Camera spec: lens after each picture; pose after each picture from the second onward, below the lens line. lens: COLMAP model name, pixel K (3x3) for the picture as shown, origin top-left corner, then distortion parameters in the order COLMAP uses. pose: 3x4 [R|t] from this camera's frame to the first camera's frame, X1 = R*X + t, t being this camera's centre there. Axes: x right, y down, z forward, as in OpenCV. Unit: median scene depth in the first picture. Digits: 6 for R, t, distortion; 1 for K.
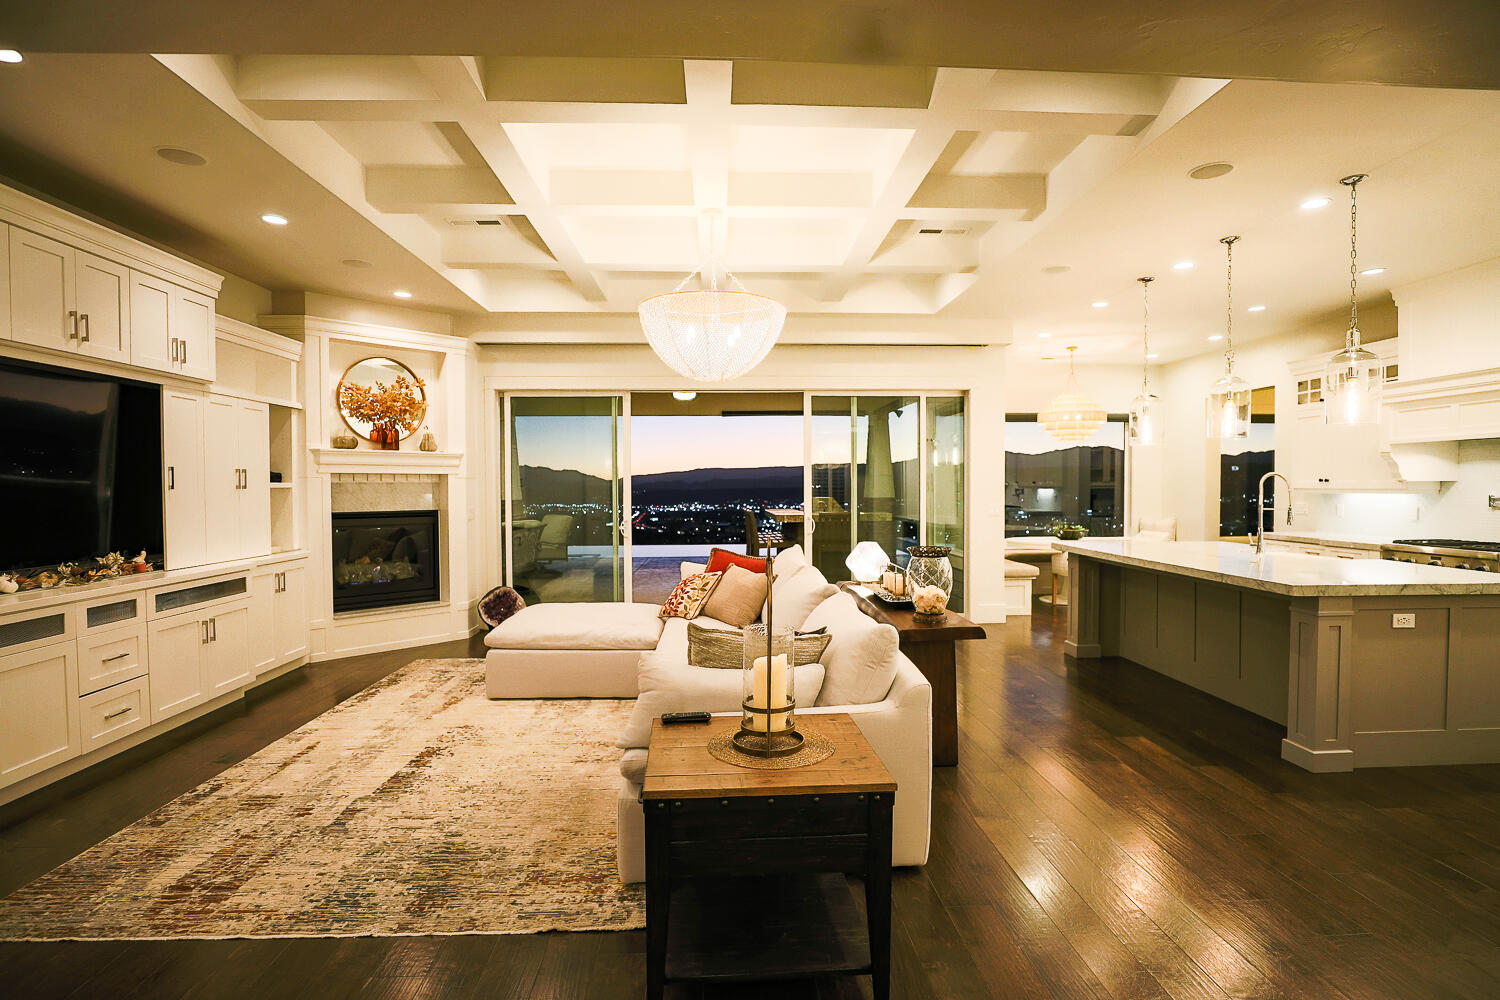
lens RADIAL K [[733.5, 0, 746.8], [0, 733.5, 507.3], [0, 0, 1]] dist [-0.036509, 0.001962]
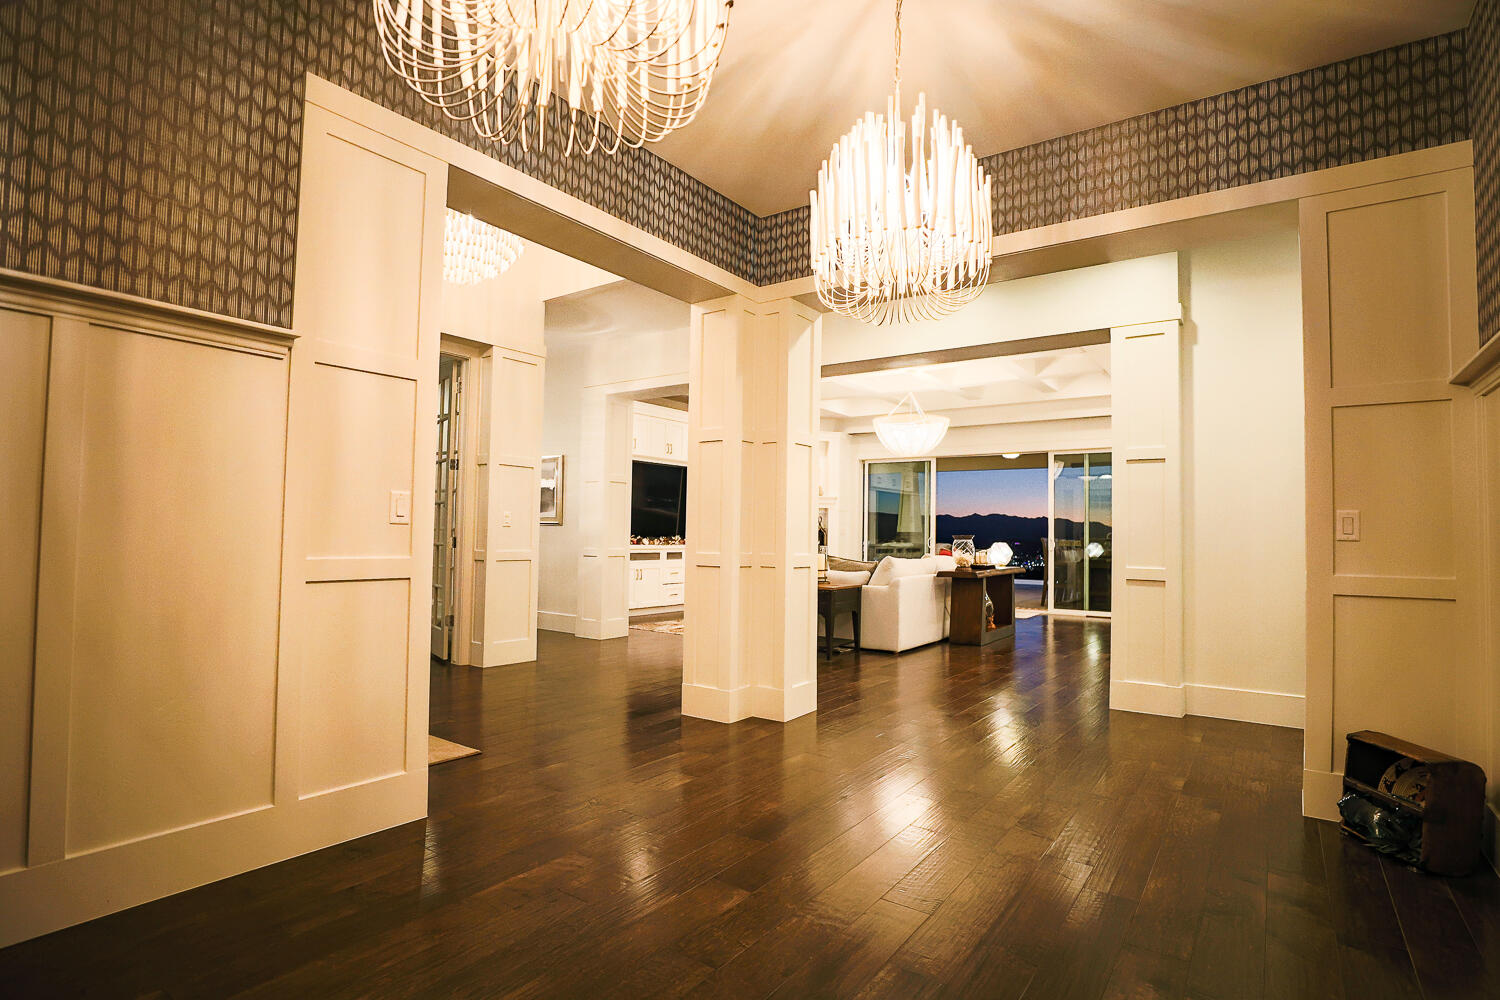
lens RADIAL K [[734.9, 0, 762.6], [0, 734.9, 503.9], [0, 0, 1]] dist [-0.035393, 0.000894]
pose [[0.796316, -0.005809, -0.604852, 0.620754], [-0.038127, 0.997483, -0.059776, 0.064678], [0.603678, 0.070662, 0.794091, -0.597201]]
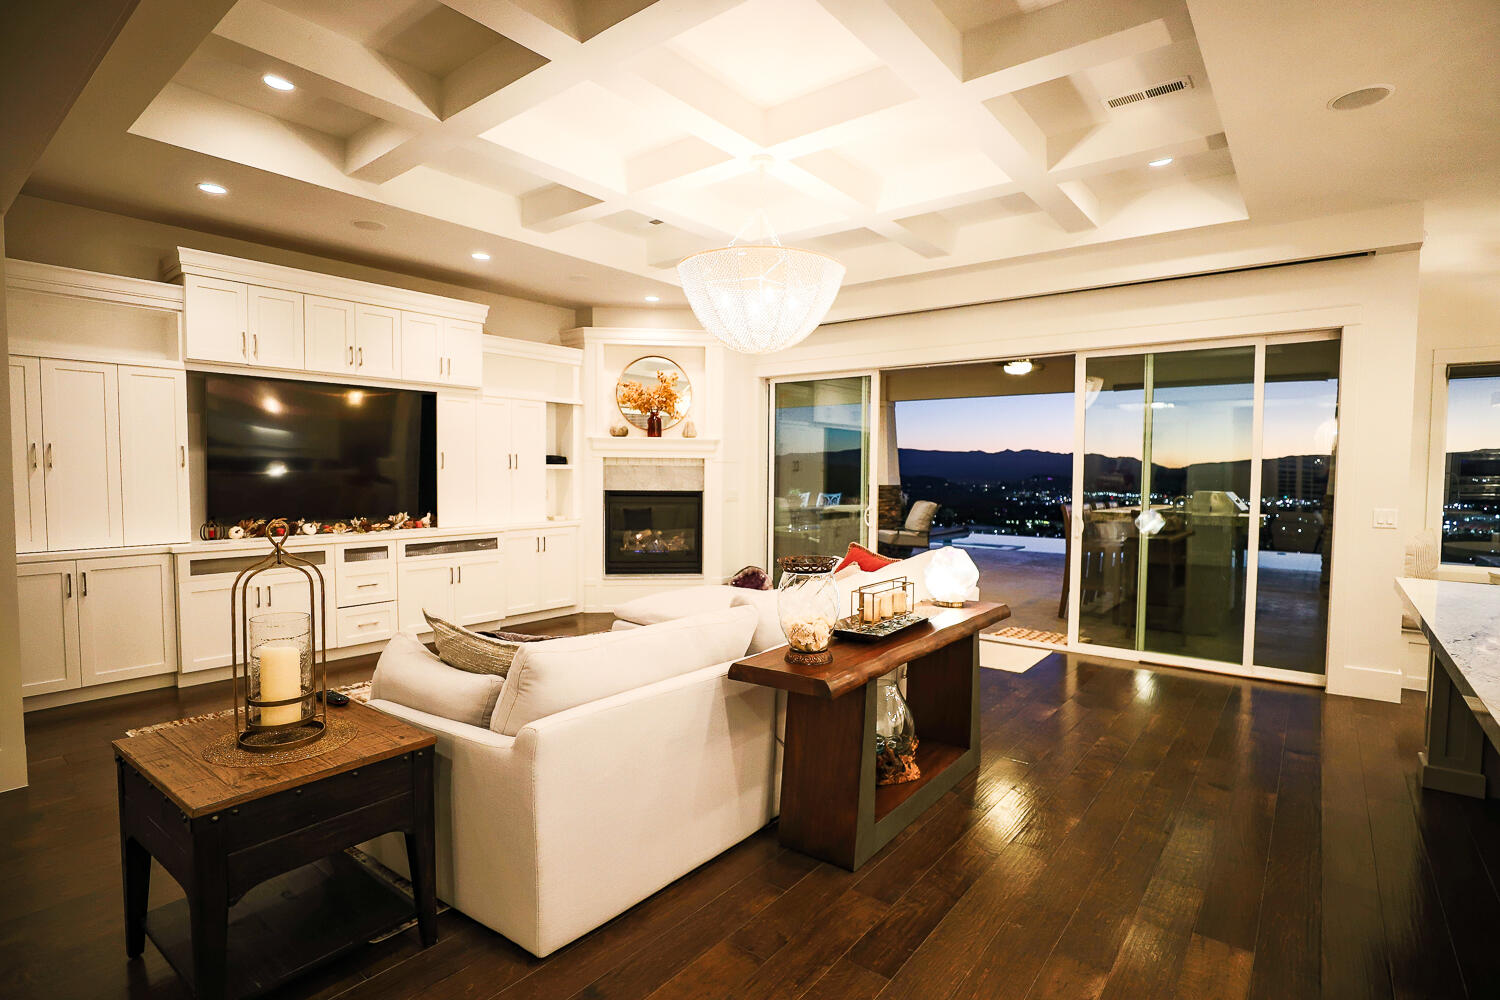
lens RADIAL K [[727.1, 0, 753.9], [0, 727.1, 505.1], [0, 0, 1]] dist [-0.037517, 0.009224]
pose [[0.762961, 0.042760, -0.645028, 0.391998], [-0.031714, 0.999084, 0.028719, -0.010441], [0.645666, -0.001455, 0.763619, 0.244199]]
